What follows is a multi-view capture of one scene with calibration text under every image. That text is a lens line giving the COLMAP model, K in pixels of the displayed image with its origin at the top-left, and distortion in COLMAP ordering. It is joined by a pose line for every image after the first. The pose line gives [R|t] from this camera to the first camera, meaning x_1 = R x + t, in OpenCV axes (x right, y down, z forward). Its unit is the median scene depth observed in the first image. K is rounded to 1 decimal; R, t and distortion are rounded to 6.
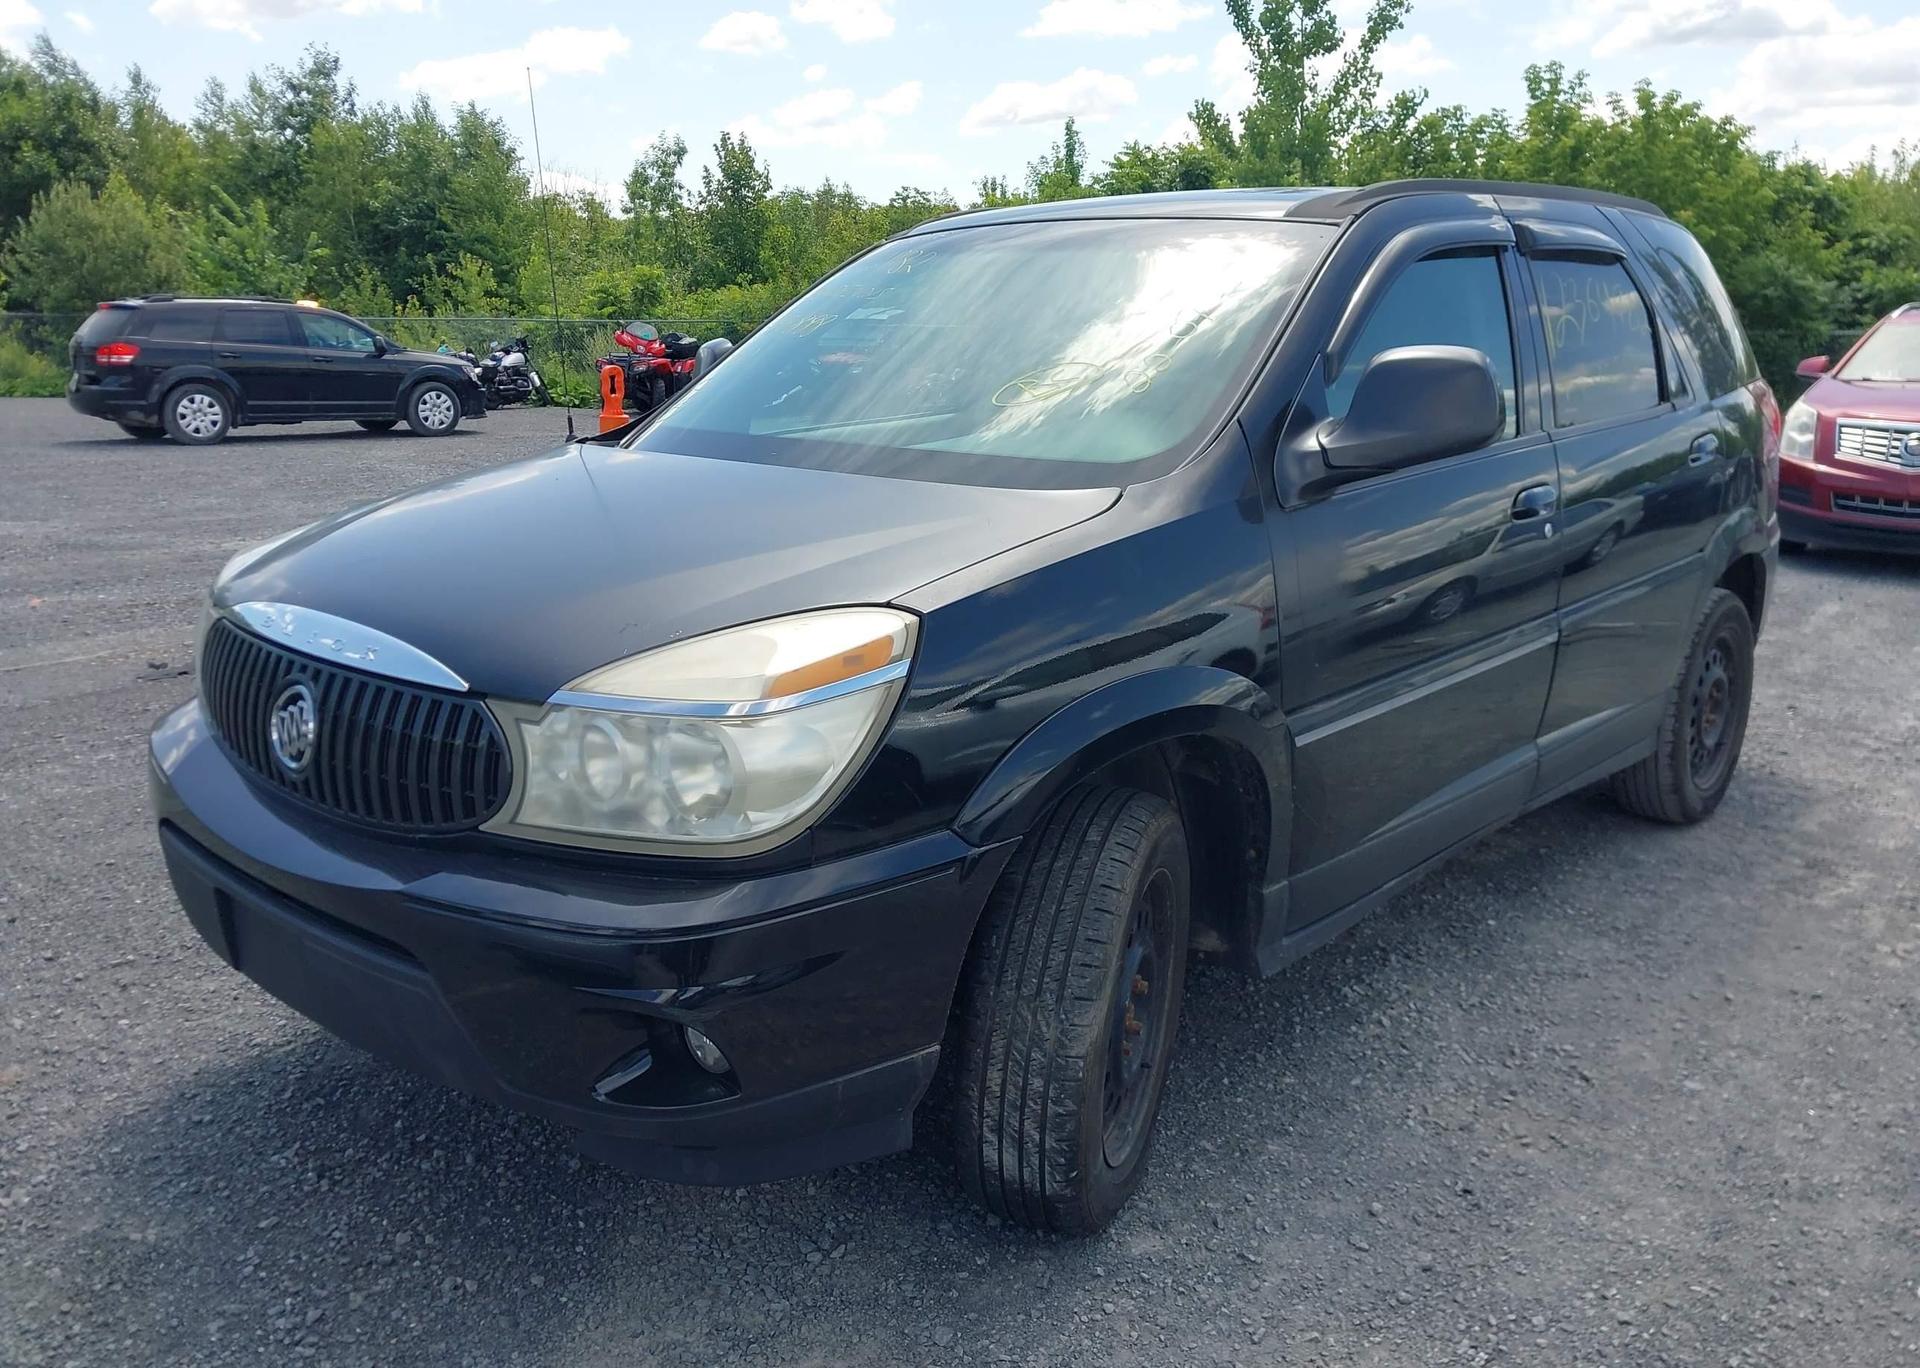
lens RADIAL K [[1509.3, 0, 965.5], [0, 1509.3, 686.2], [0, 0, 1]] dist [0.025412, -0.030743]
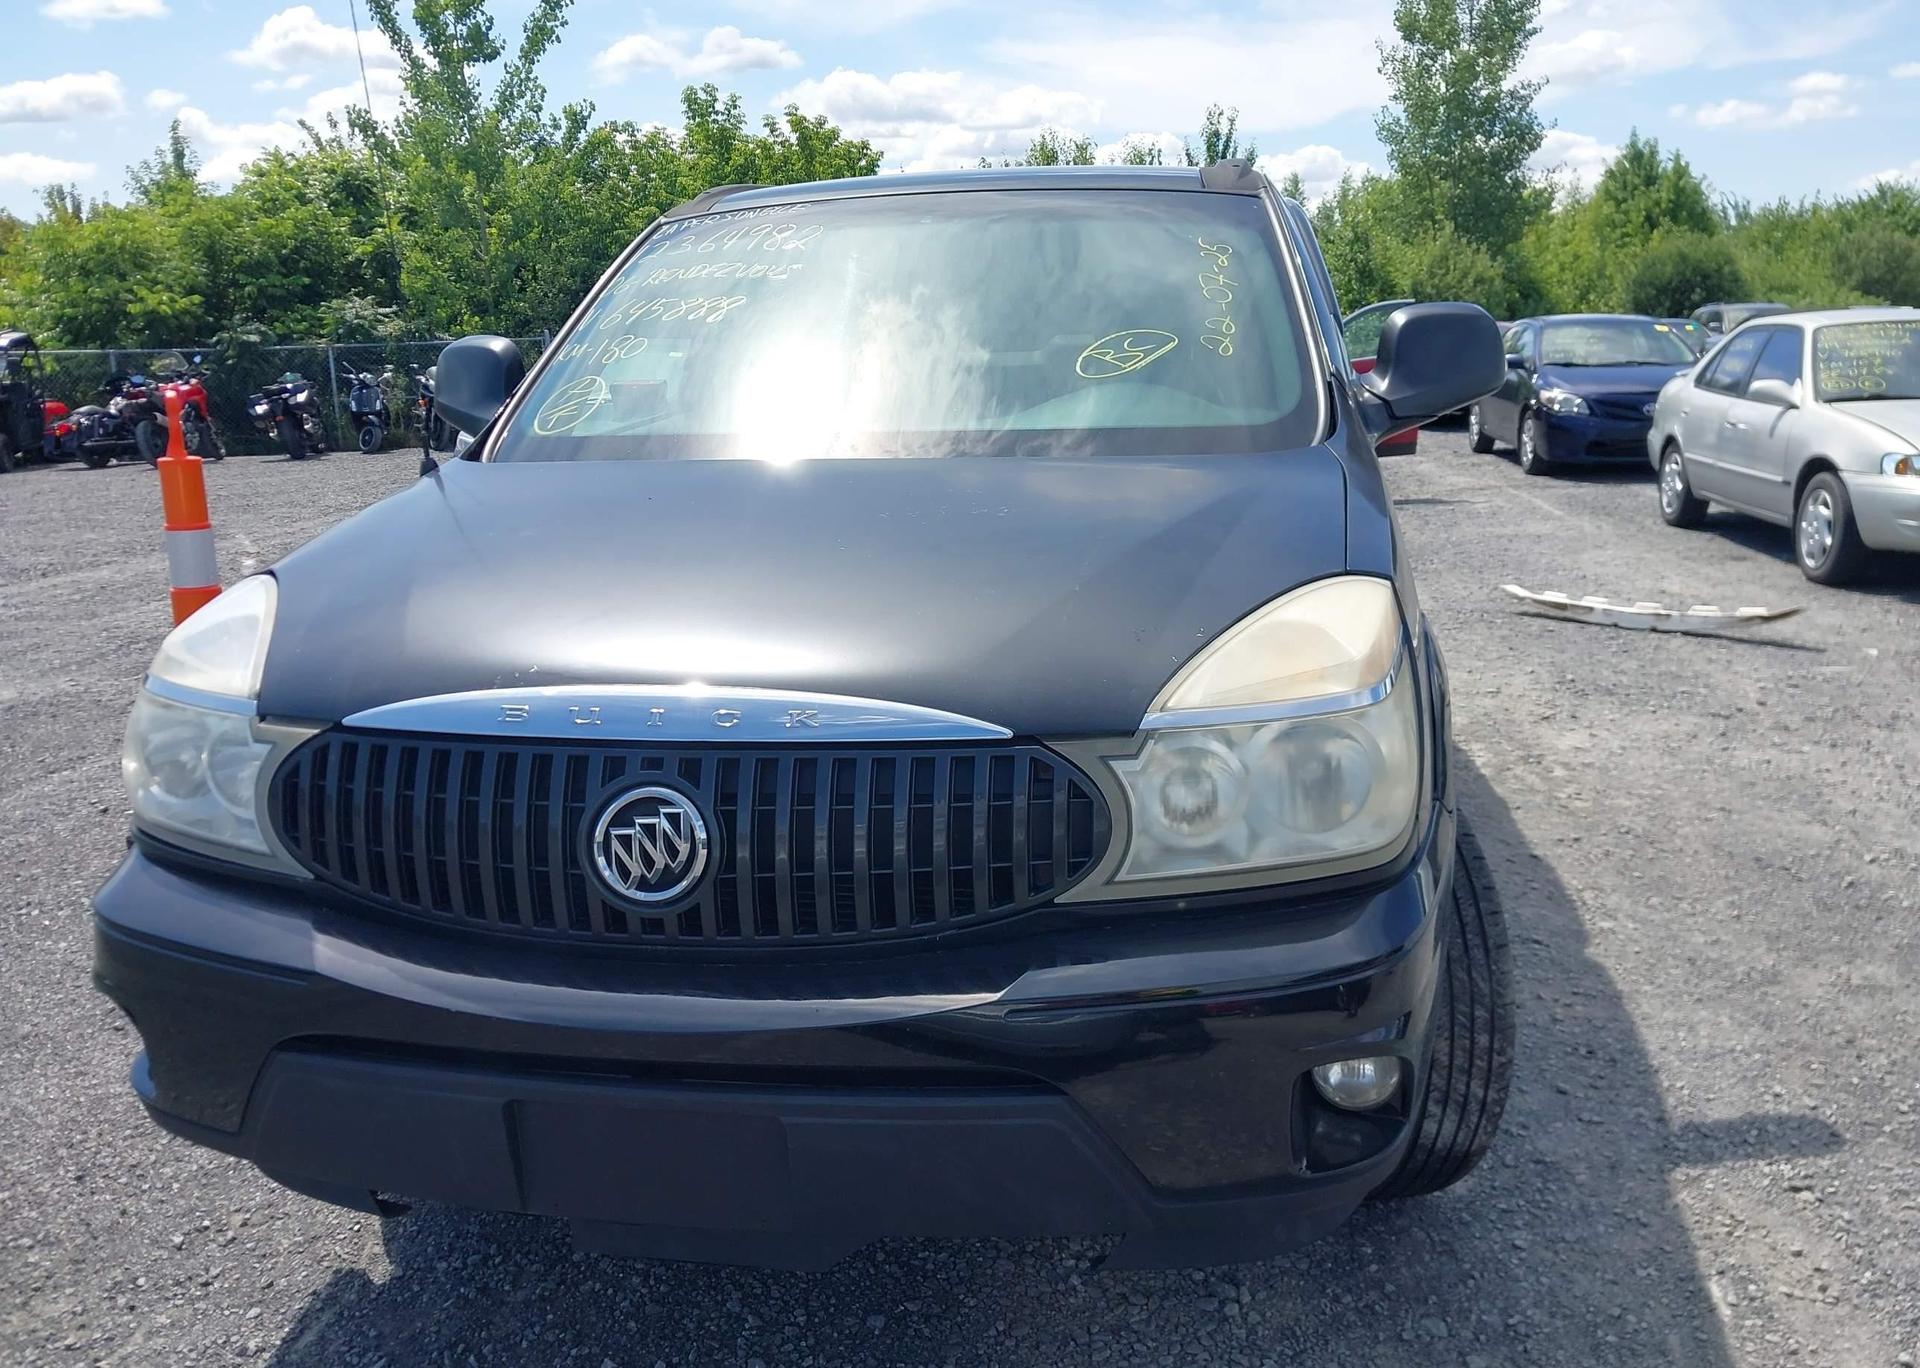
lens RADIAL K [[1509.3, 0, 954.0], [0, 1509.3, 694.3], [0, 0, 1]] dist [0.025412, -0.030743]
pose [[0.849251, -0.153127, 0.505297, -0.471794], [0.156575, 0.987012, 0.035952, -0.032836], [-0.504239, 0.048584, 0.862197, 0.206387]]
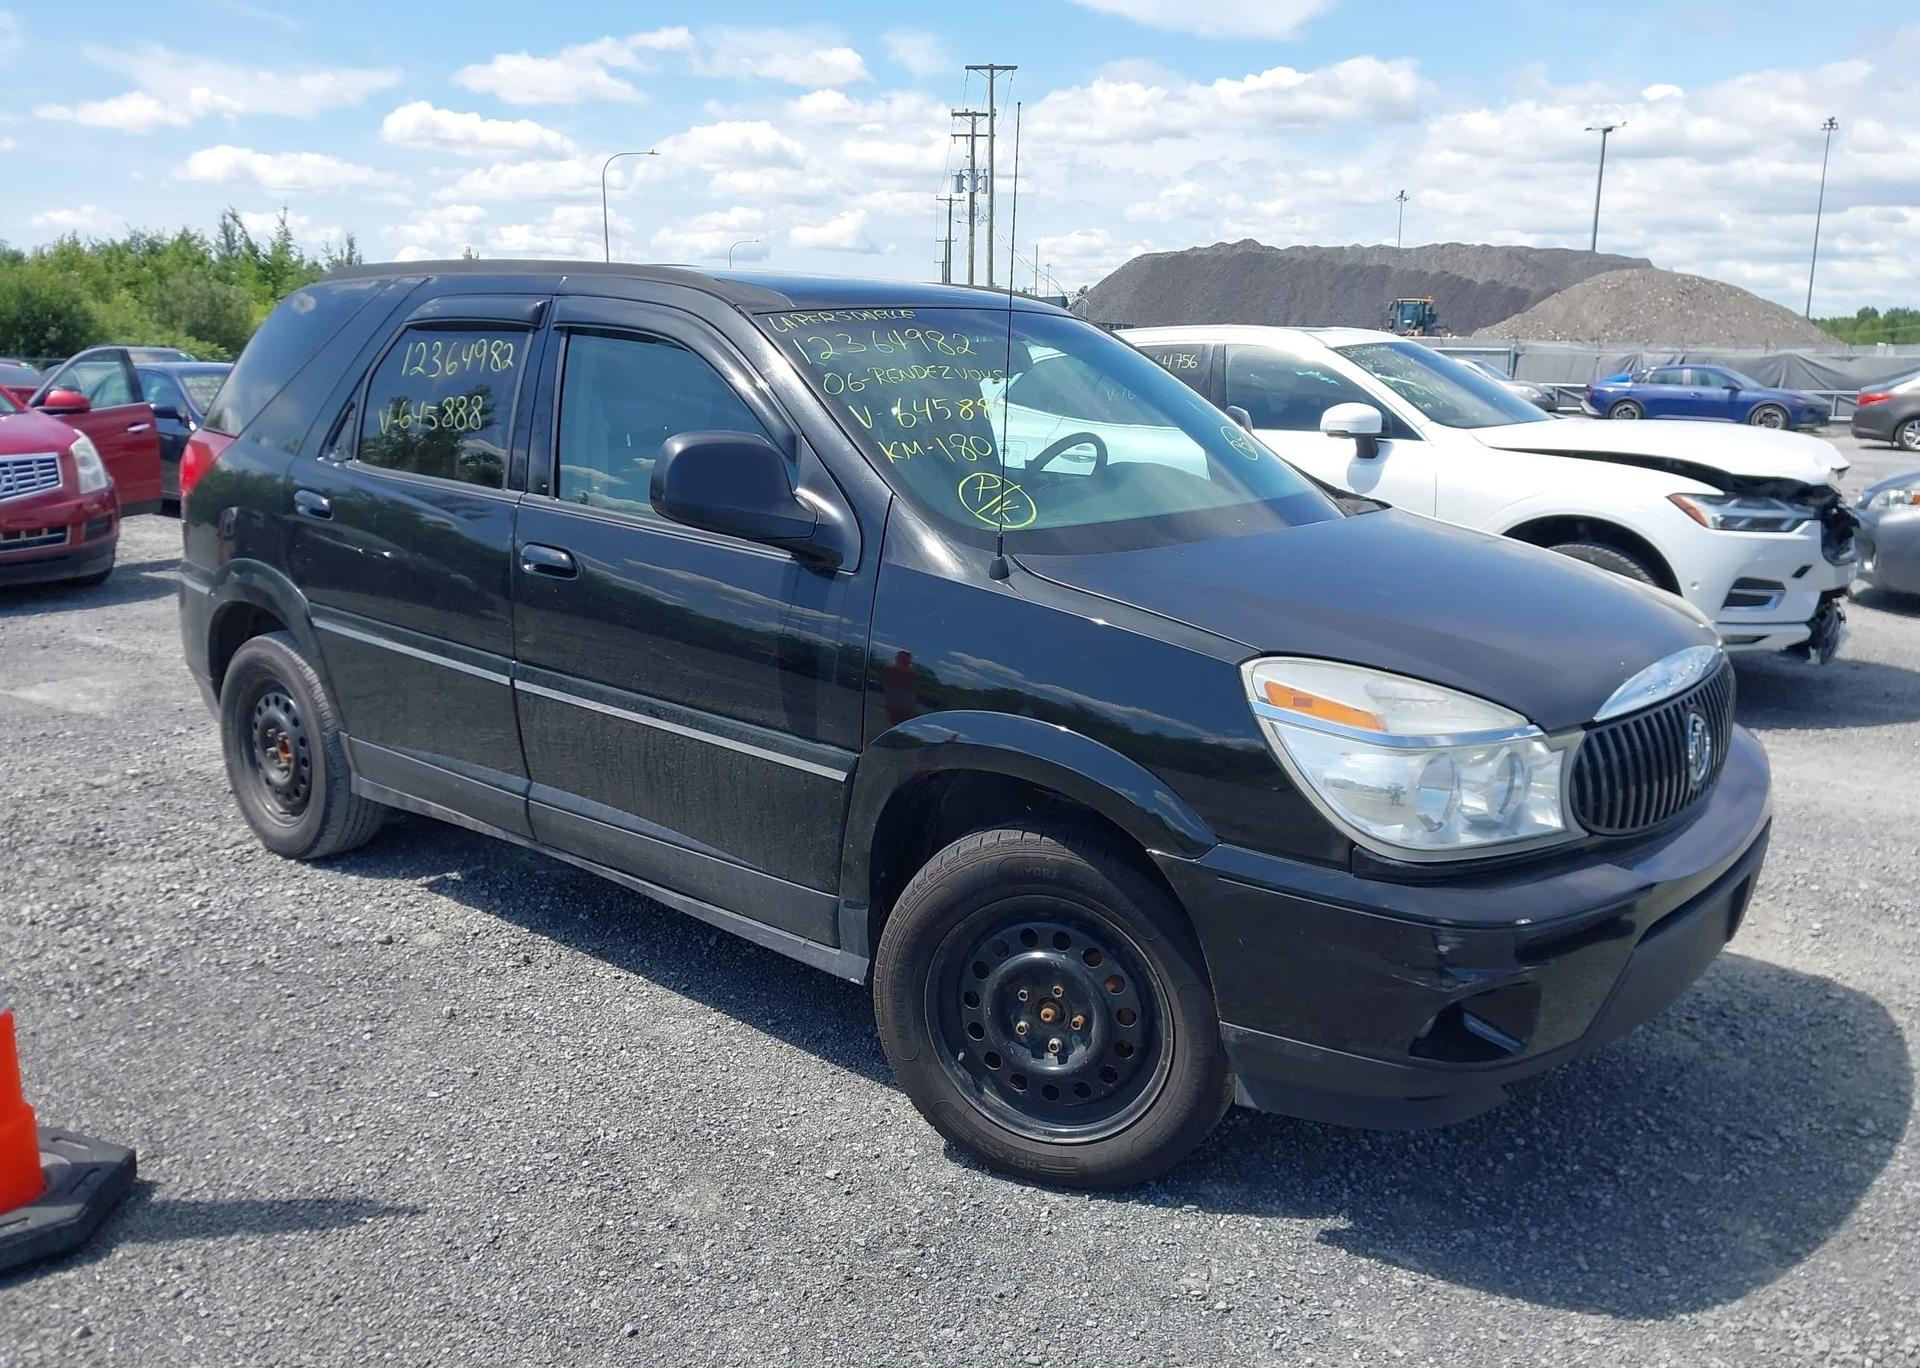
lens RADIAL K [[1509.3, 0, 995.7], [0, 1509.3, 692.8], [0, 0, 1]] dist [0.025412, -0.030743]
pose [[-0.060124, -0.226287, 0.972203, -1.140140], [0.221334, 0.946698, 0.234039, -0.309459], [-0.973343, 0.229253, -0.006834, 1.101920]]
